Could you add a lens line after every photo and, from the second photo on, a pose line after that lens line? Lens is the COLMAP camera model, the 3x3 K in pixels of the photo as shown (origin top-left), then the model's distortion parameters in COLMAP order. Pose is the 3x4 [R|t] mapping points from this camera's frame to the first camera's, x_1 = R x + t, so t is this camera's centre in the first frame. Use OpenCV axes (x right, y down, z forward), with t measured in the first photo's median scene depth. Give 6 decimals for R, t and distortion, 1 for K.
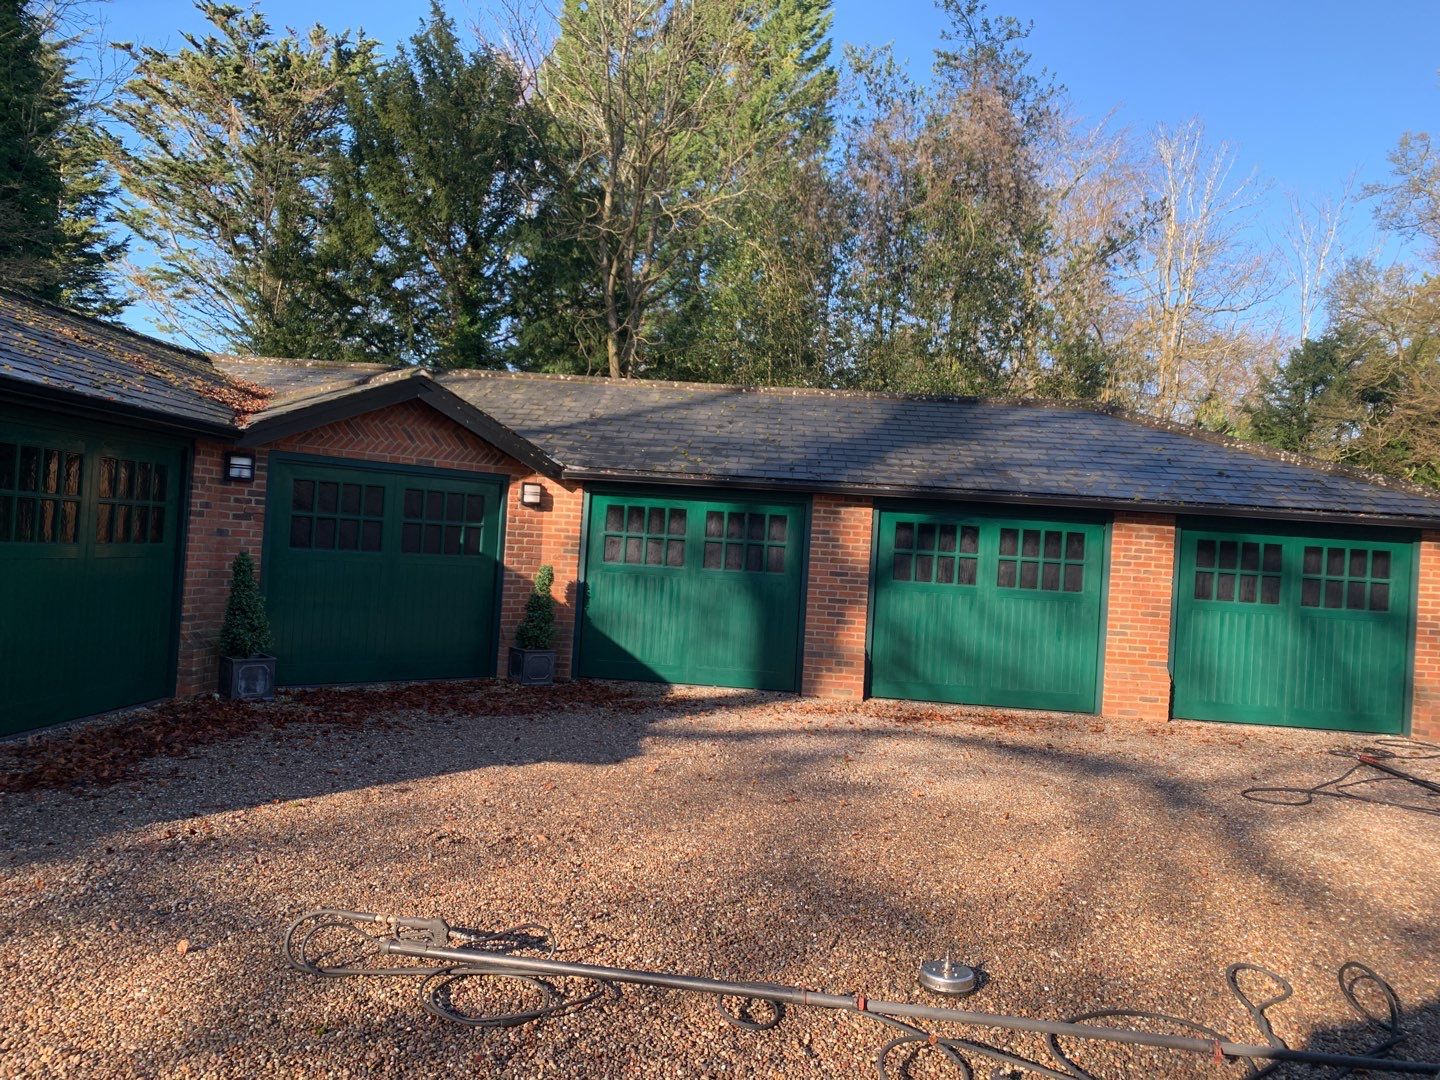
lens RADIAL K [[1094.1, 0, 710.6], [0, 1094.1, 530.2], [0, 0, 1]] dist [0.051861, -0.056606]
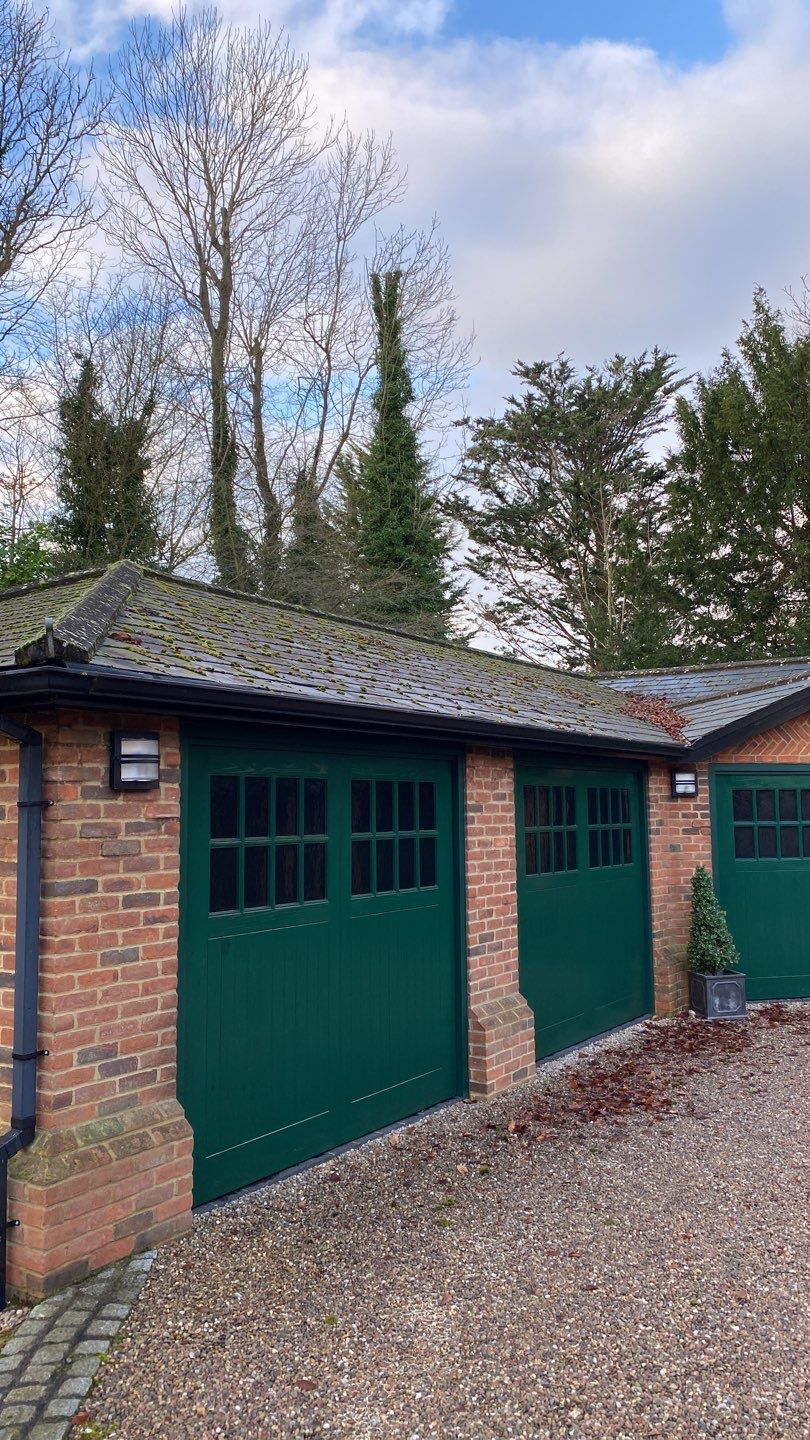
lens RADIAL K [[1096.3, 0, 426.7], [0, 1096.3, 706.5], [0, 0, 1]] dist [0.041017, -0.052088]
pose [[0.864357, -0.121660, -0.487941, -0.028973], [0.073888, 0.990488, -0.116074, -0.006145], [0.497421, 0.064276, 0.865125, -0.001788]]
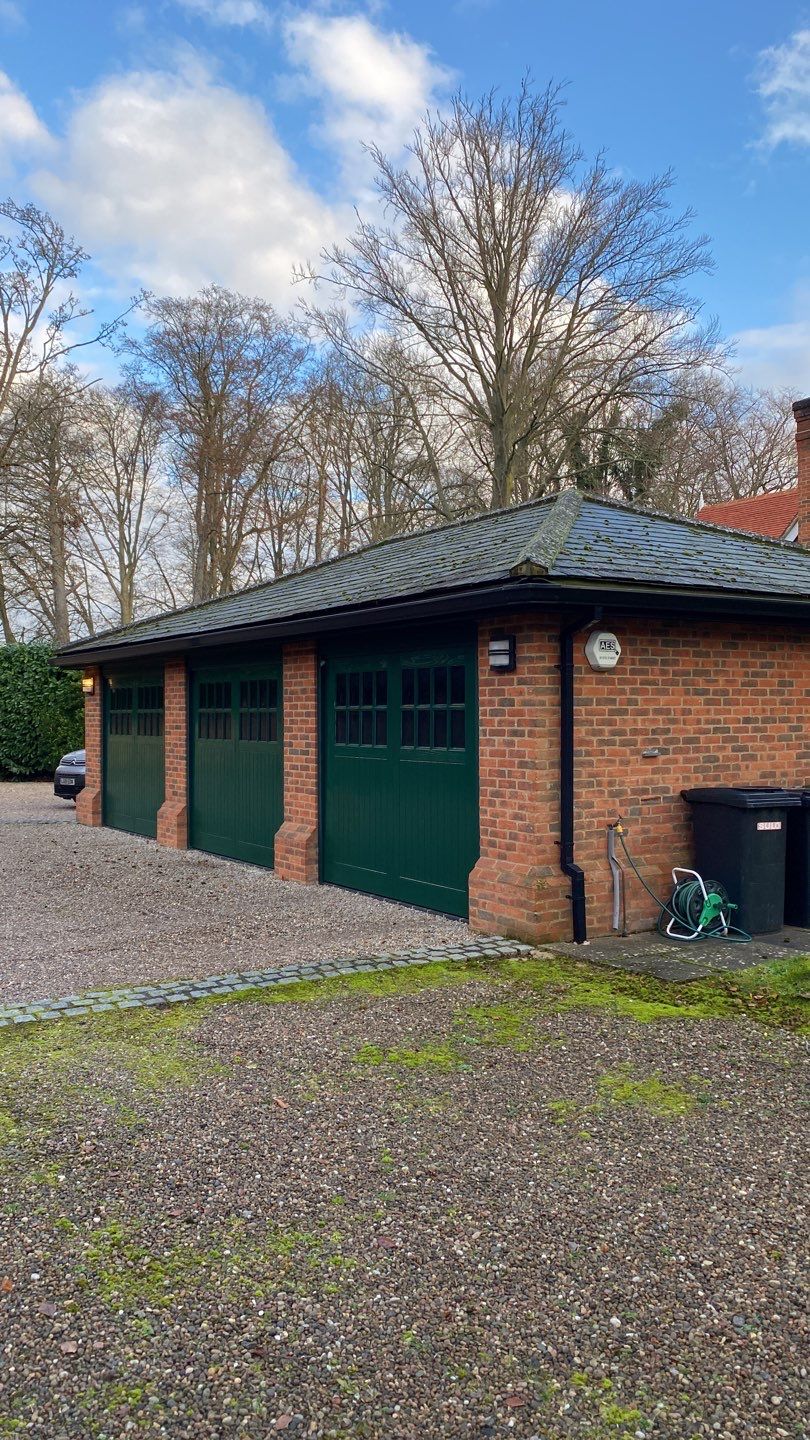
lens RADIAL K [[1096.3, 0, 390.0], [0, 1096.3, 706.3], [0, 0, 1]] dist [0.041017, -0.052088]
pose [[-0.814166, -0.061066, -0.577412, 0.028323], [-0.040795, 0.998013, -0.048026, 0.006242], [0.579198, -0.015546, -0.815039, 0.372662]]
